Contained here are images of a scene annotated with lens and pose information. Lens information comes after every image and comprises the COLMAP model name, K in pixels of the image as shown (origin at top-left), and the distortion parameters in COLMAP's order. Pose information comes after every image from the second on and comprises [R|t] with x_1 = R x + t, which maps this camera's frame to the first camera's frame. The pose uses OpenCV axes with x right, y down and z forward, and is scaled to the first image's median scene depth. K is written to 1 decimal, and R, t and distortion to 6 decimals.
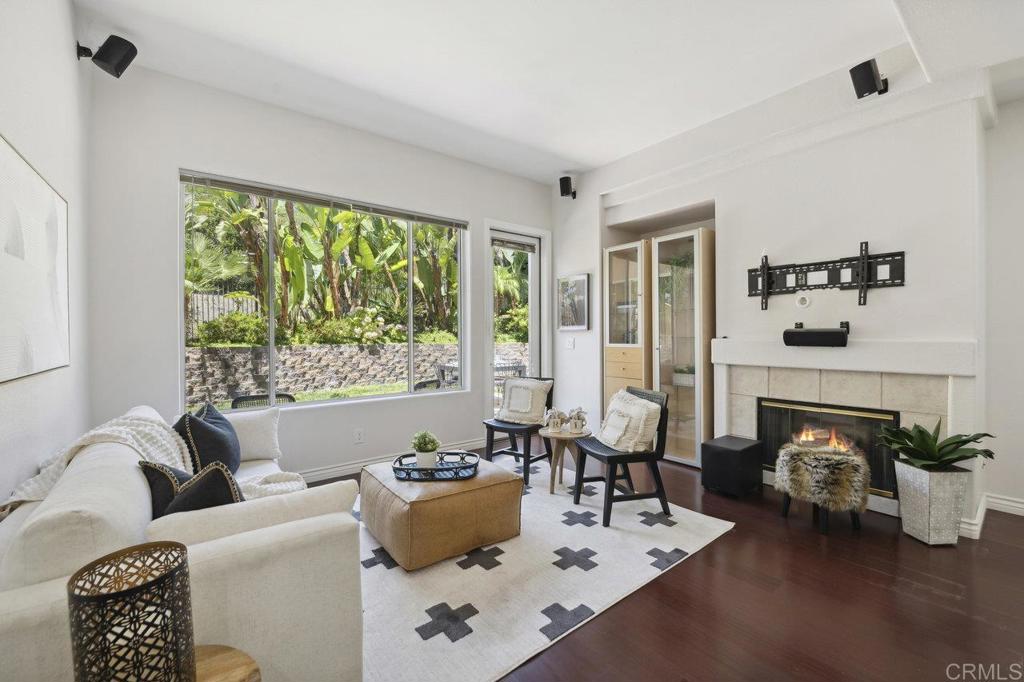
lens RADIAL K [[409.2, 0, 510.6], [0, 409.2, 338.3], [0, 0, 1]] dist [-0.010787, -0.000493]
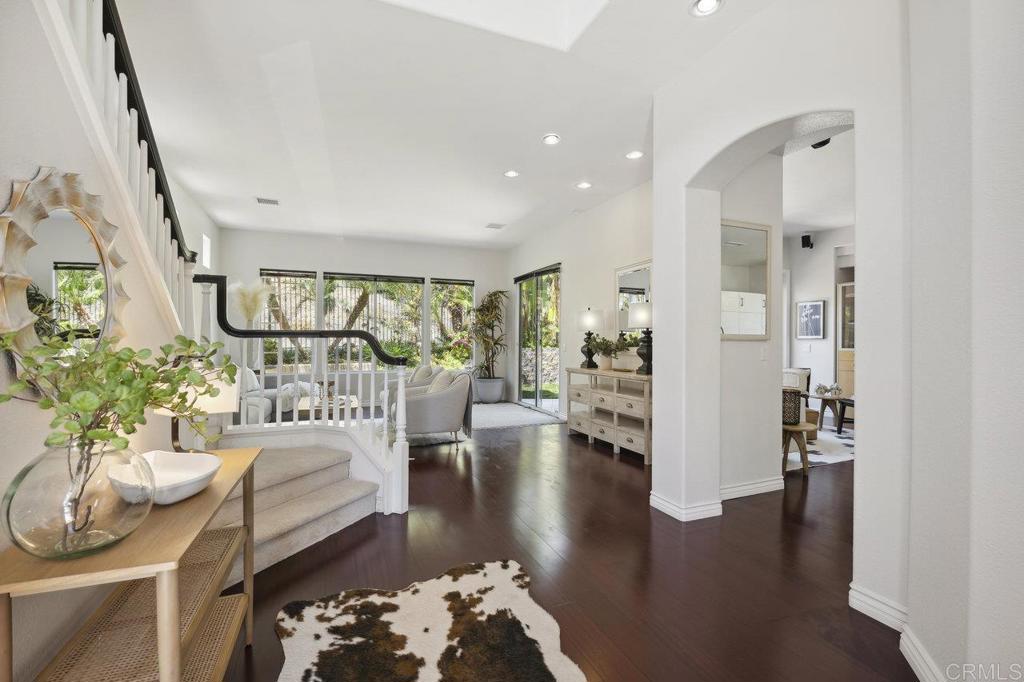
lens RADIAL K [[444.6, 0, 514.6], [0, 444.6, 336.7], [0, 0, 1]] dist [0.001839, -0.000065]
pose [[0.958613, 0.009015, -0.284570, -0.196120], [-0.014714, 0.999732, -0.017895, 0.007621], [0.284332, 0.021342, 0.958488, -0.393512]]
